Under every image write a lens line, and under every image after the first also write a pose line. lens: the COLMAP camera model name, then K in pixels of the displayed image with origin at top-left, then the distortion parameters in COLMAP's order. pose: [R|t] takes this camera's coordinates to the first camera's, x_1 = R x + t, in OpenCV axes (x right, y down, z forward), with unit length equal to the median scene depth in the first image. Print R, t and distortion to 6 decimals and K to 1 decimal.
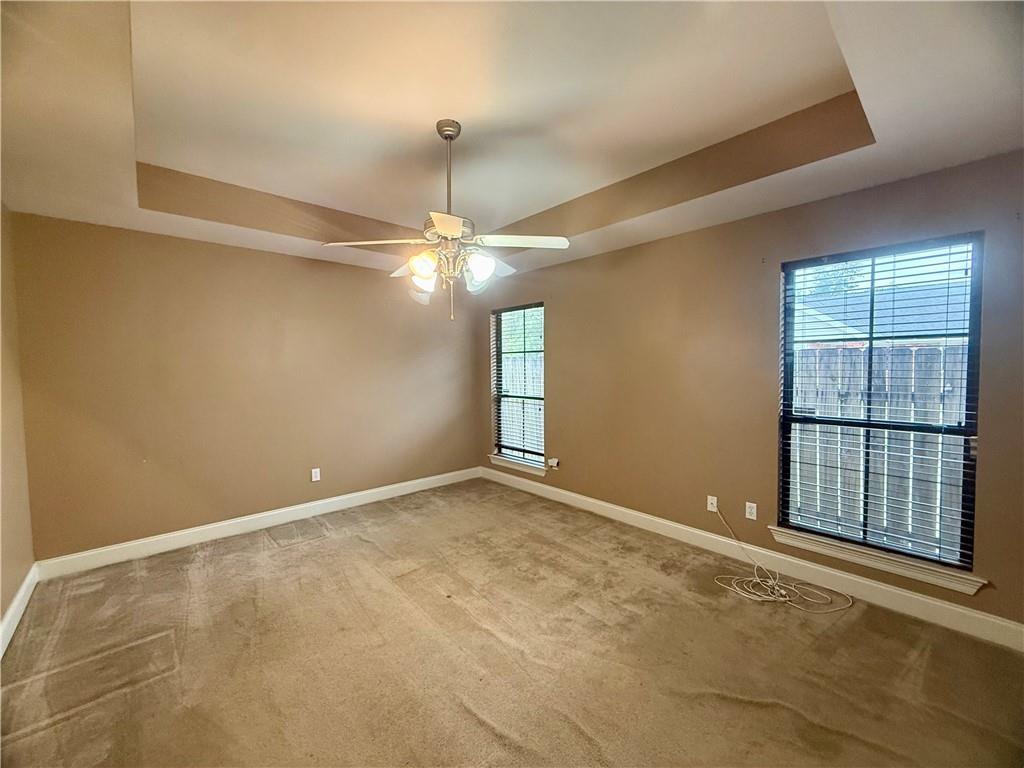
lens RADIAL K [[411.4, 0, 506.8], [0, 411.4, 384.7], [0, 0, 1]] dist [0.012589, 0.000178]
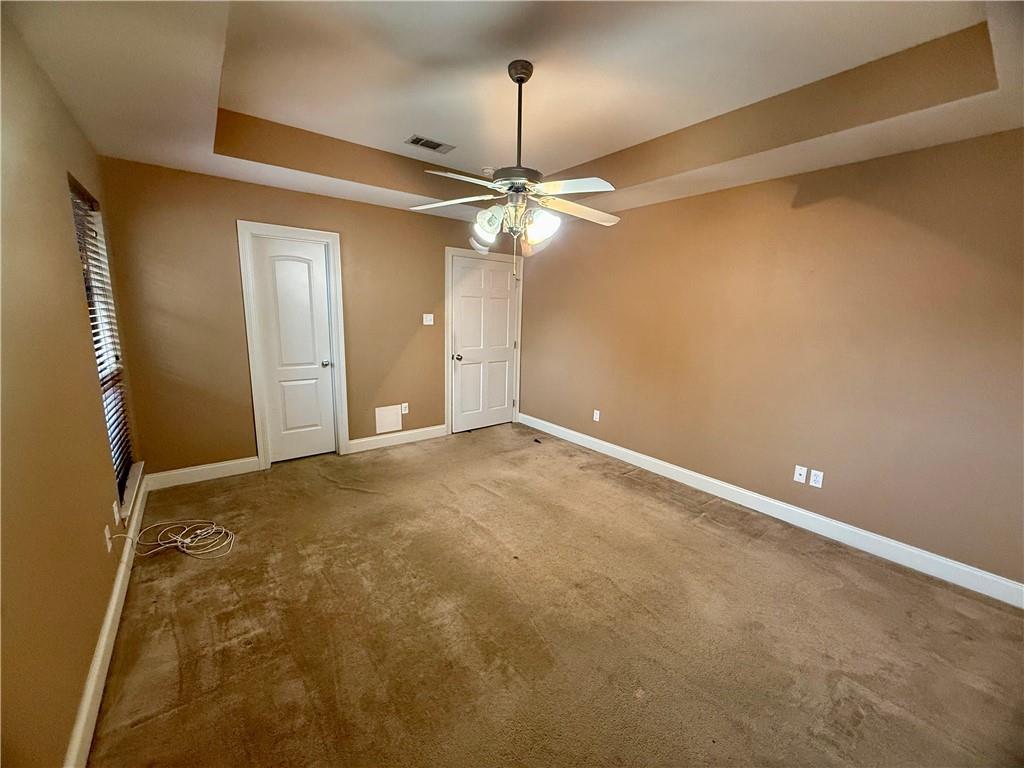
lens RADIAL K [[411.4, 0, 506.8], [0, 411.4, 384.7], [0, 0, 1]] dist [0.012589, 0.000178]
pose [[-0.996142, -0.026822, 0.083560, -0.146747], [-0.006526, 0.972153, 0.234257, -0.089486], [-0.087517, 0.232808, -0.968577, 1.479775]]
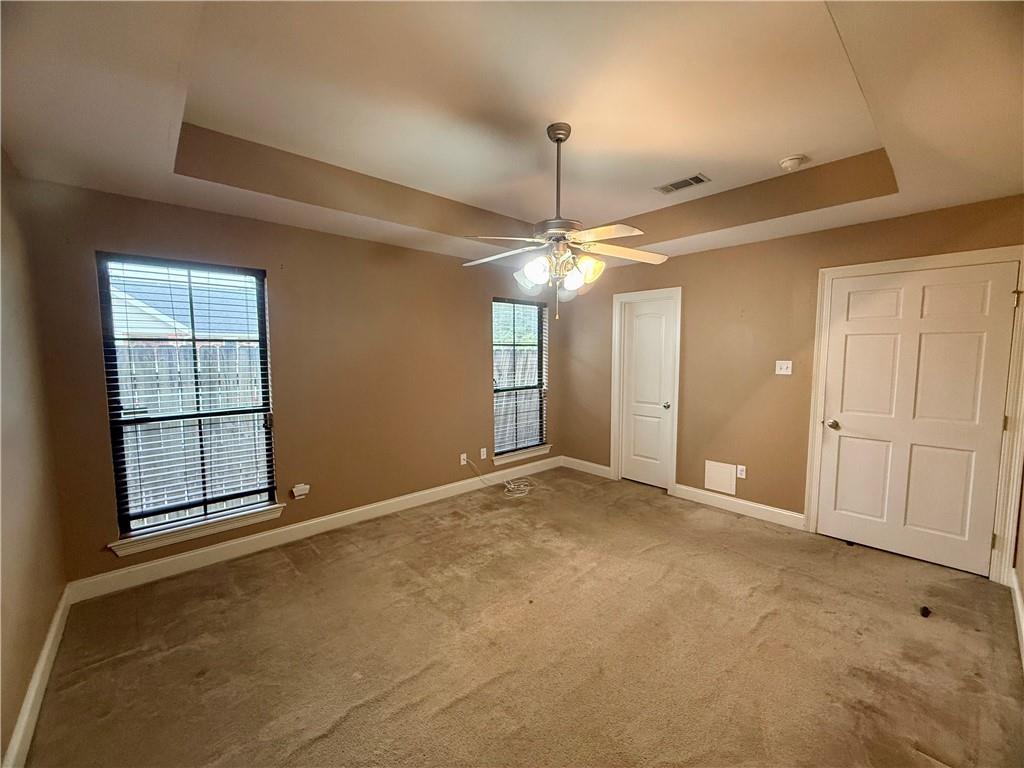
lens RADIAL K [[411.4, 0, 506.8], [0, 411.4, 384.7], [0, 0, 1]] dist [0.012589, 0.000178]
pose [[0.002745, -0.068605, 0.997640, -0.847610], [0.056410, 0.996066, 0.068342, -0.045872], [-0.998404, 0.056089, 0.006604, 0.816996]]
